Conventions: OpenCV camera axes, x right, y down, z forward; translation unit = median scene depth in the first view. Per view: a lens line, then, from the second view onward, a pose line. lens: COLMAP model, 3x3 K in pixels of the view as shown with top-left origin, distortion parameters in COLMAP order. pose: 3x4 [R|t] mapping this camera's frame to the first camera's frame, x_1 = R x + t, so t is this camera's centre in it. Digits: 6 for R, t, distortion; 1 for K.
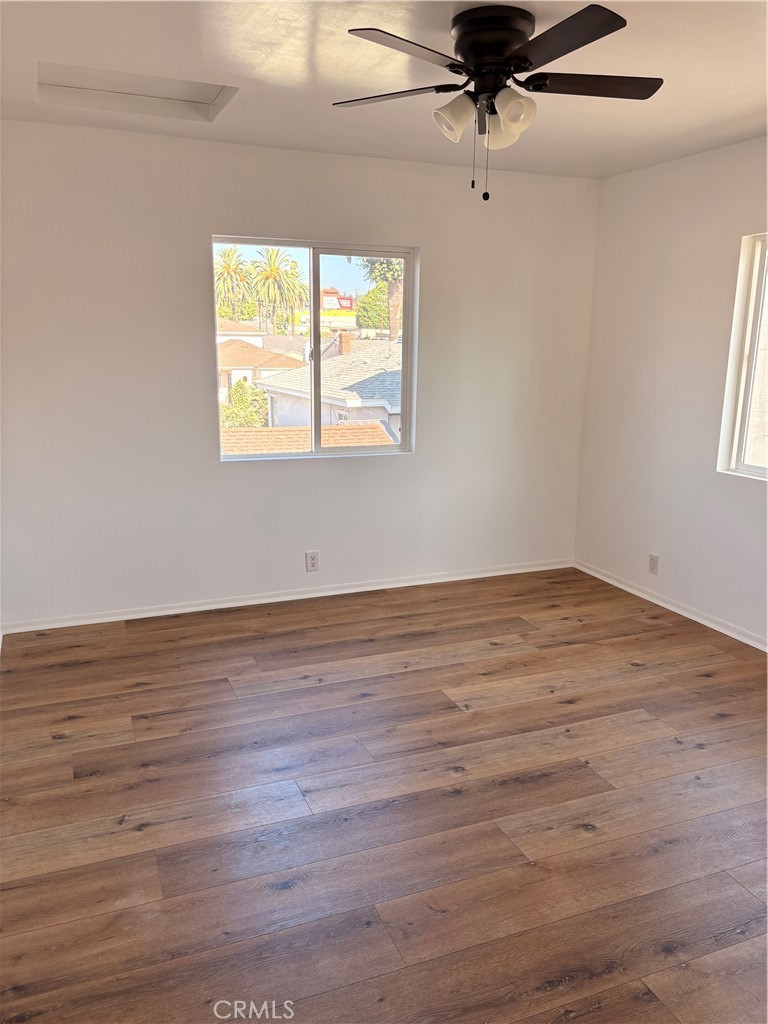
lens RADIAL K [[779.6, 0, 385.7], [0, 779.6, 515.5], [0, 0, 1]] dist [0.026746, -0.032387]
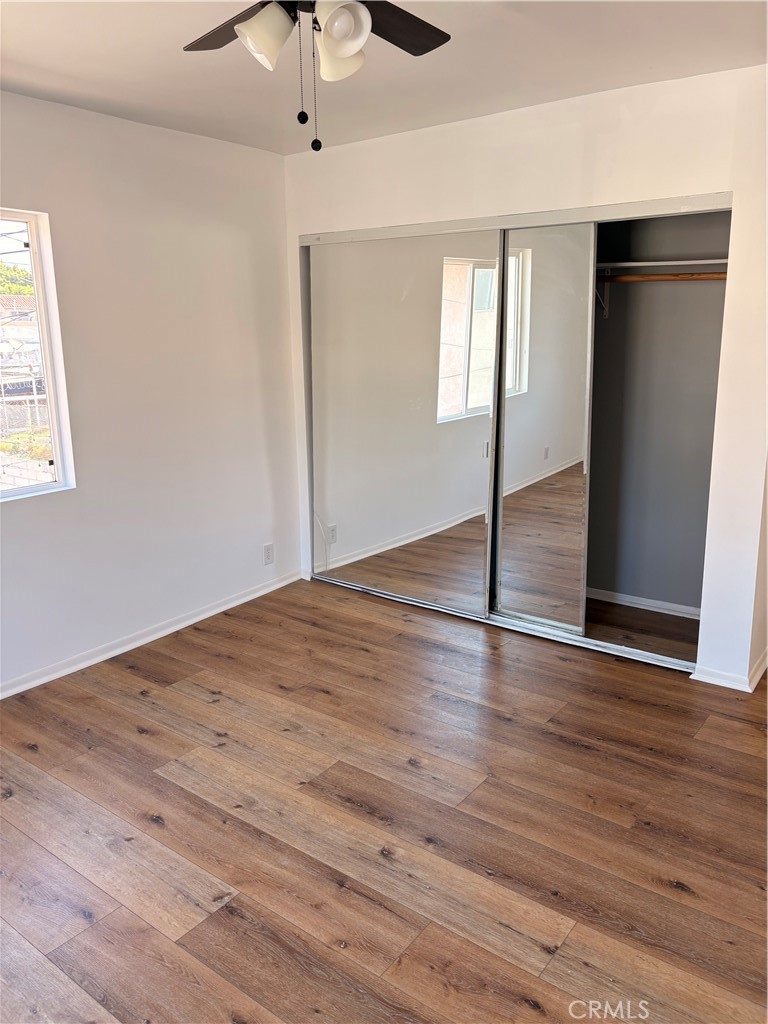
lens RADIAL K [[779.6, 0, 385.6], [0, 779.6, 510.0], [0, 0, 1]] dist [0.026746, -0.032387]
pose [[-0.505151, -0.201109, 0.839272, -0.500338], [0.193127, 0.921467, 0.337046, -0.276678], [-0.841145, 0.332345, -0.426640, 1.159867]]
